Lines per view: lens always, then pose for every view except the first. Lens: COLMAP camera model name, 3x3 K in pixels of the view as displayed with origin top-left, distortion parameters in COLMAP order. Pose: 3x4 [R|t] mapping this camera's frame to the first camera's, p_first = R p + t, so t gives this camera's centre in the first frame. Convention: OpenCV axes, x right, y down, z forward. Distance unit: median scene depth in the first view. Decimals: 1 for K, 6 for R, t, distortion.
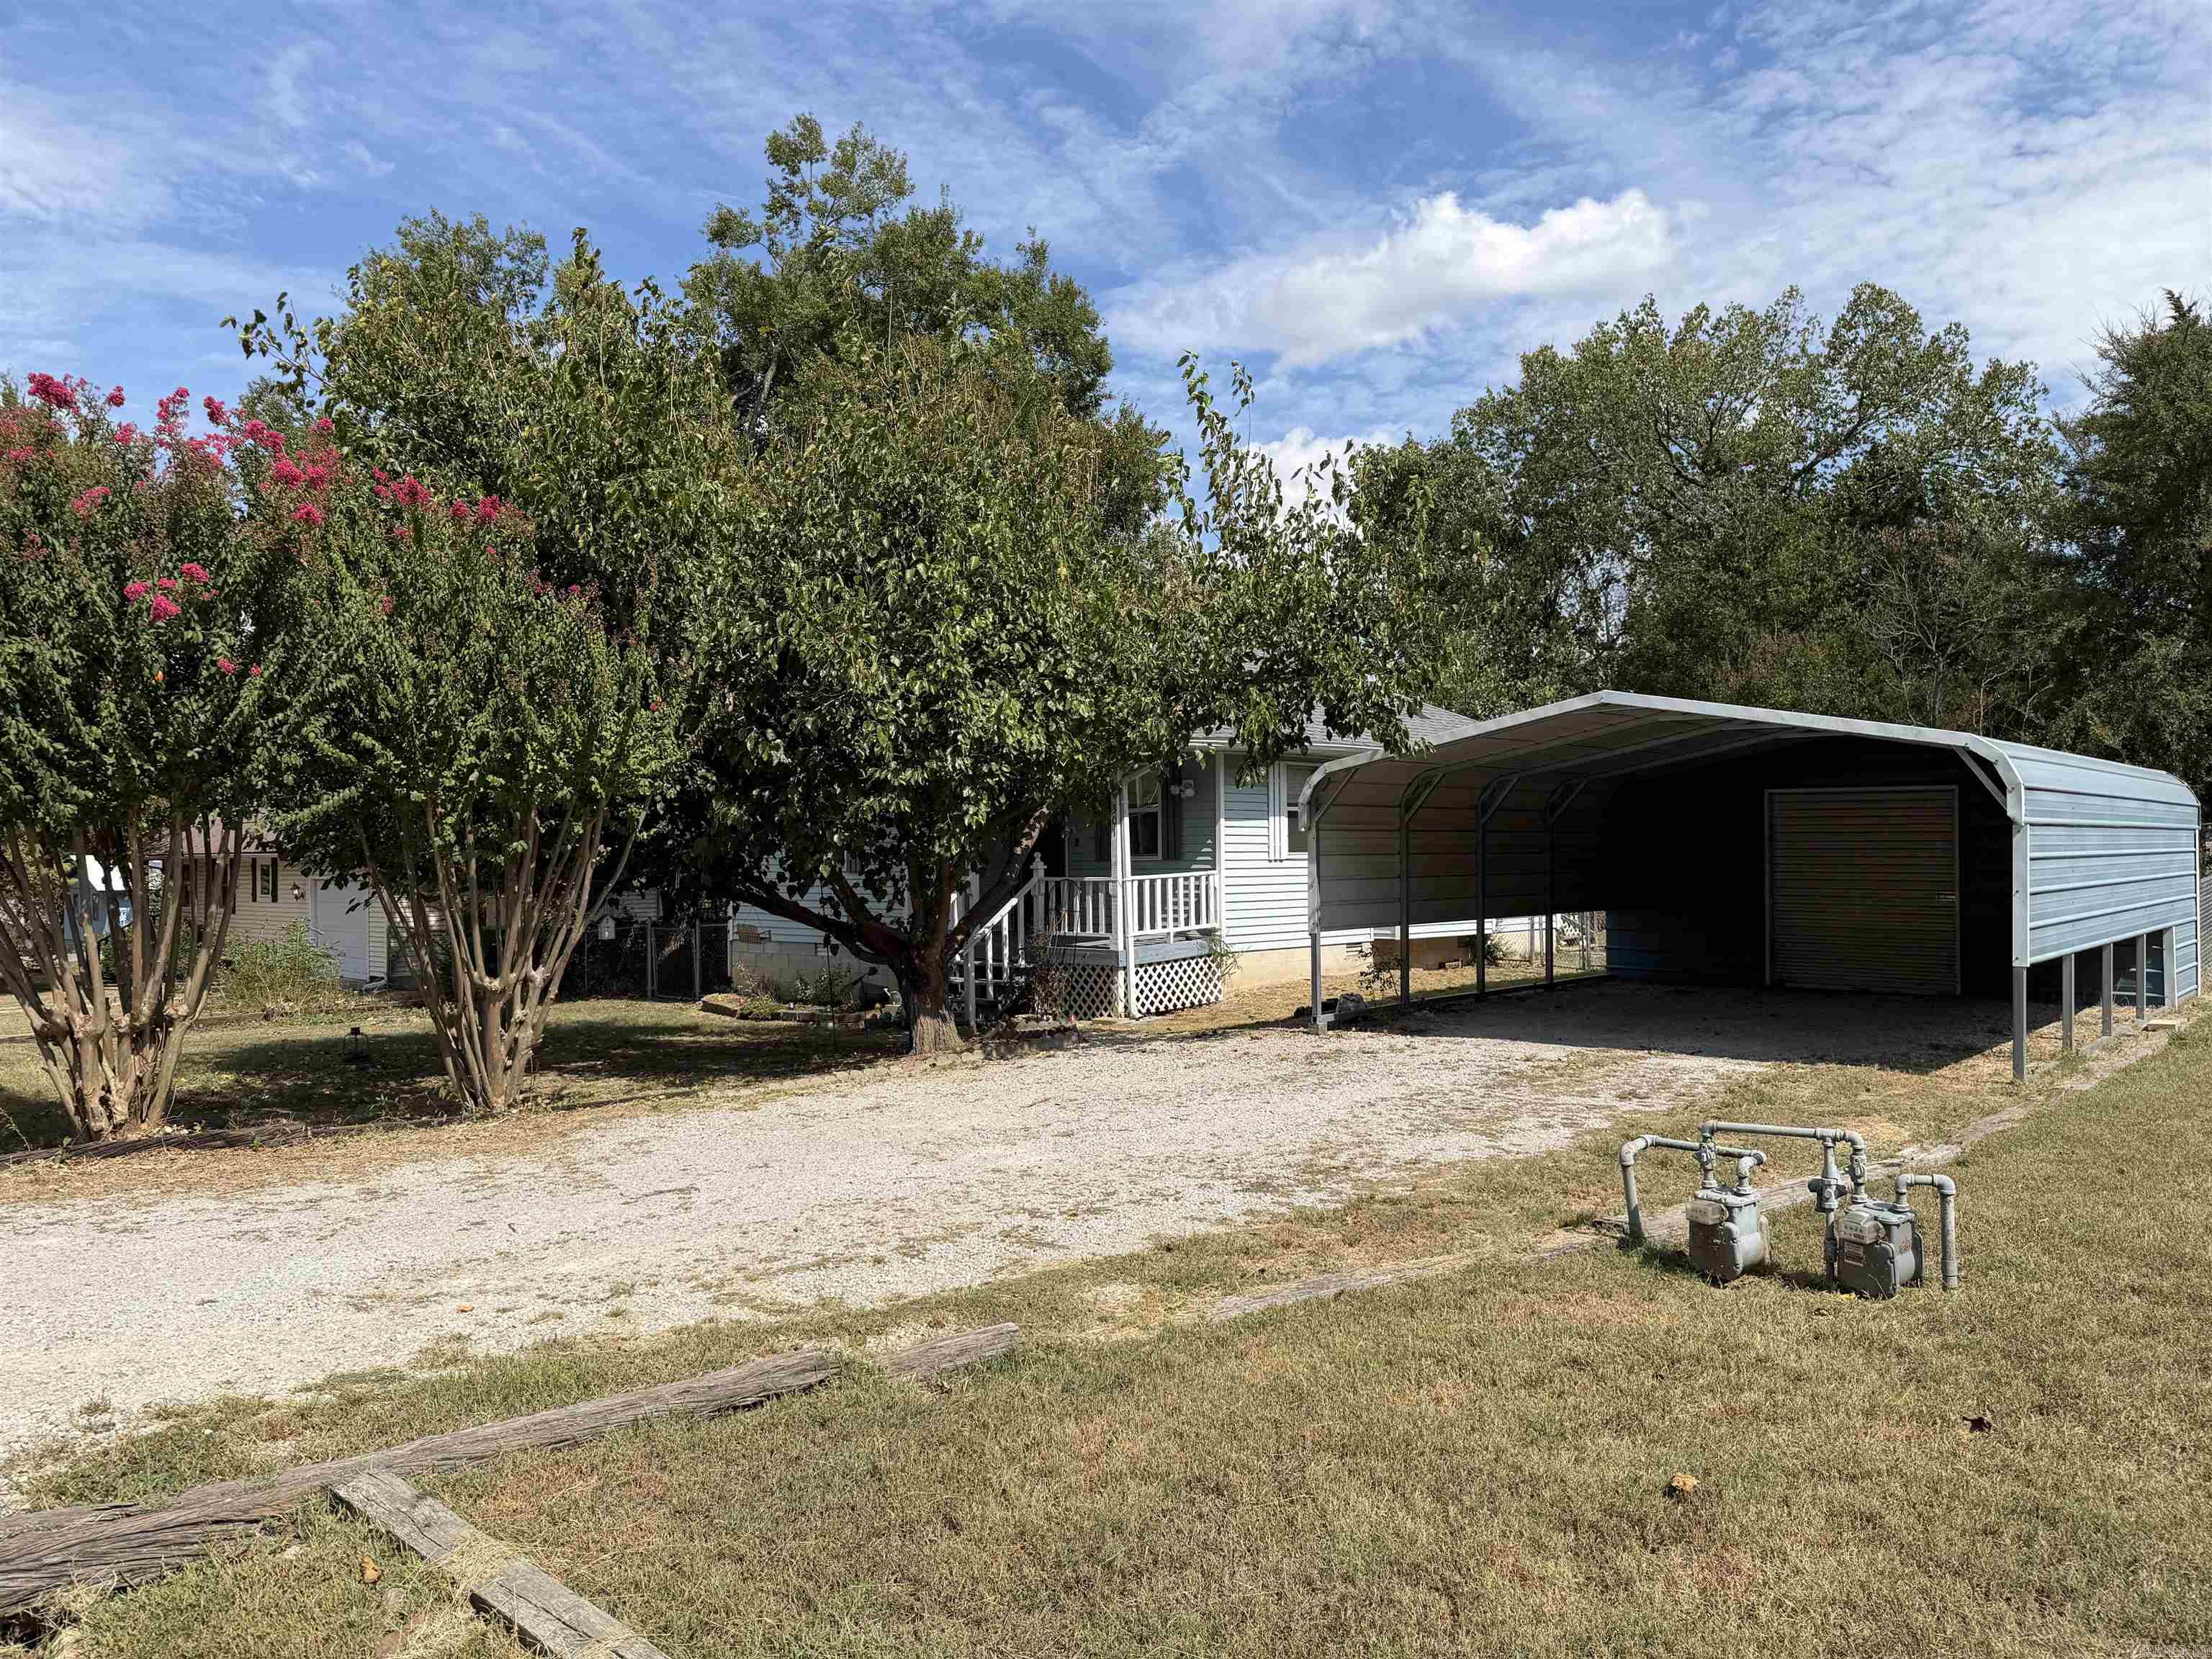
lens RADIAL K [[1561.3, 0, 1169.4], [0, 1561.3, 793.1], [0, 0, 1]] dist [0.079126, -0.142649]
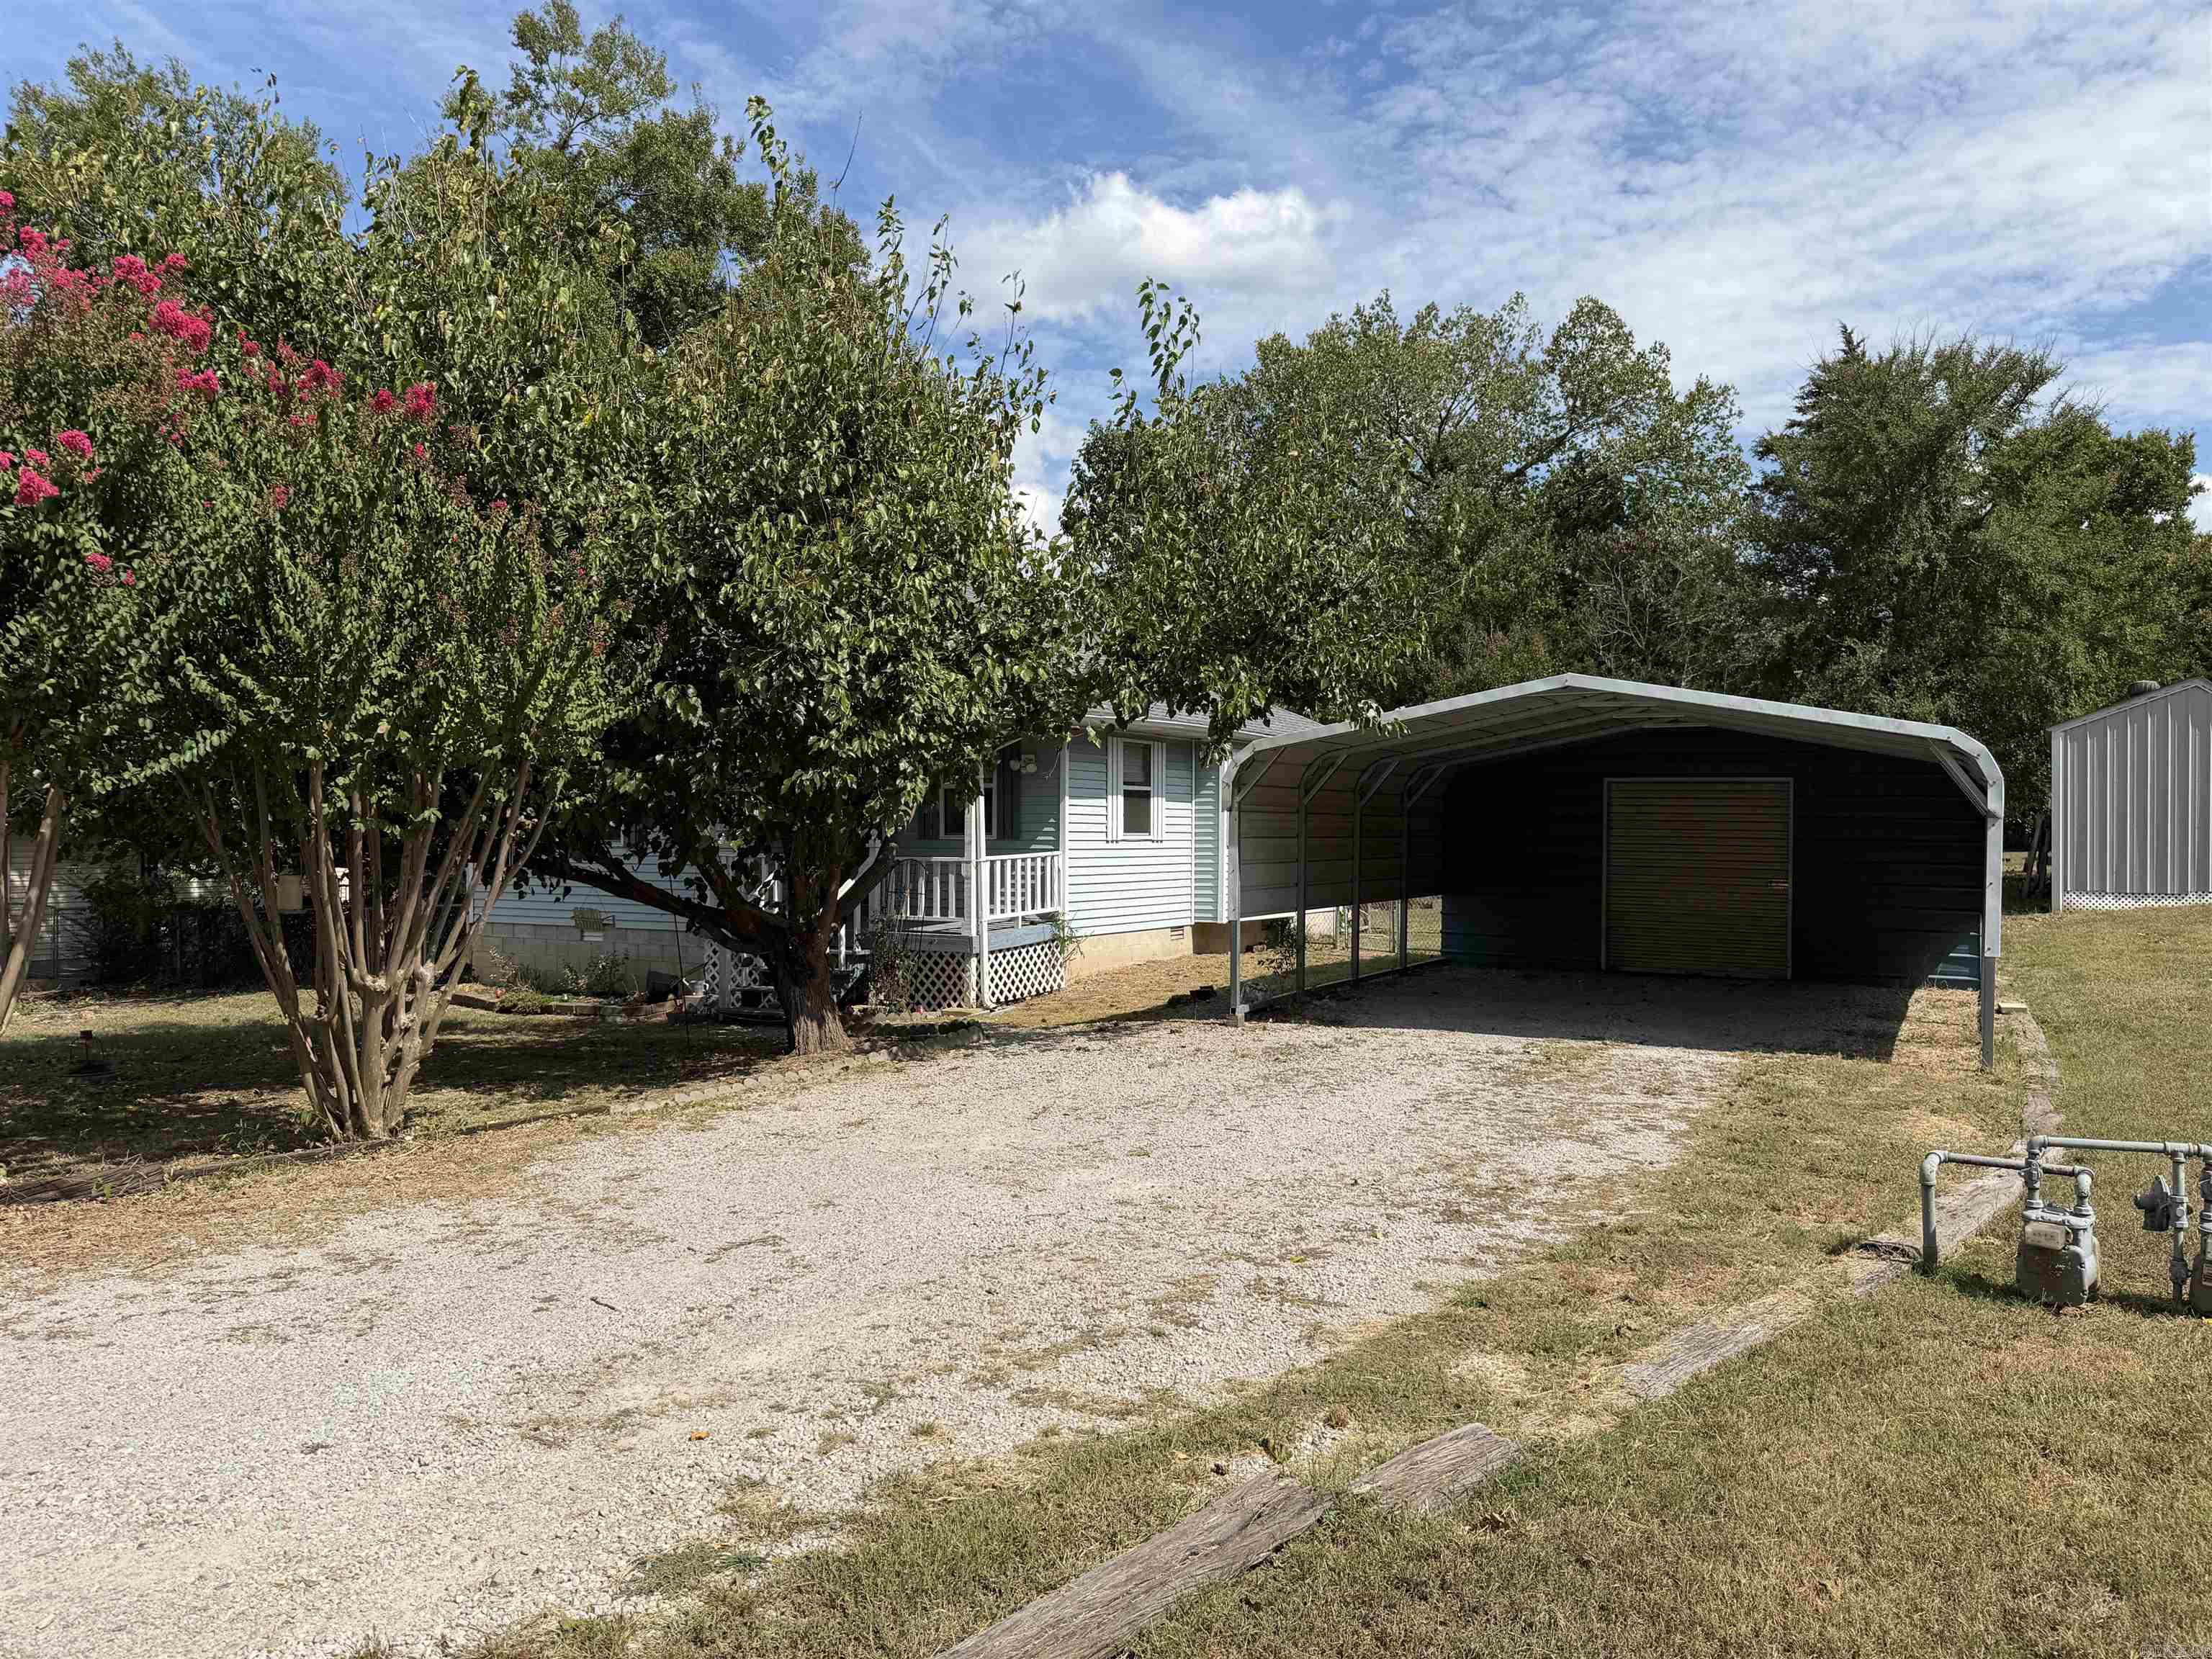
lens RADIAL K [[1539.0, 0, 1106.0], [0, 1539.0, 829.5], [0, 0, 1]] dist [0.082481, -0.172223]
pose [[0.976705, 0.015563, 0.214020, -0.151927], [-0.023916, 0.999047, 0.036499, 0.001578], [-0.213248, -0.040768, 0.976147, 0.087242]]
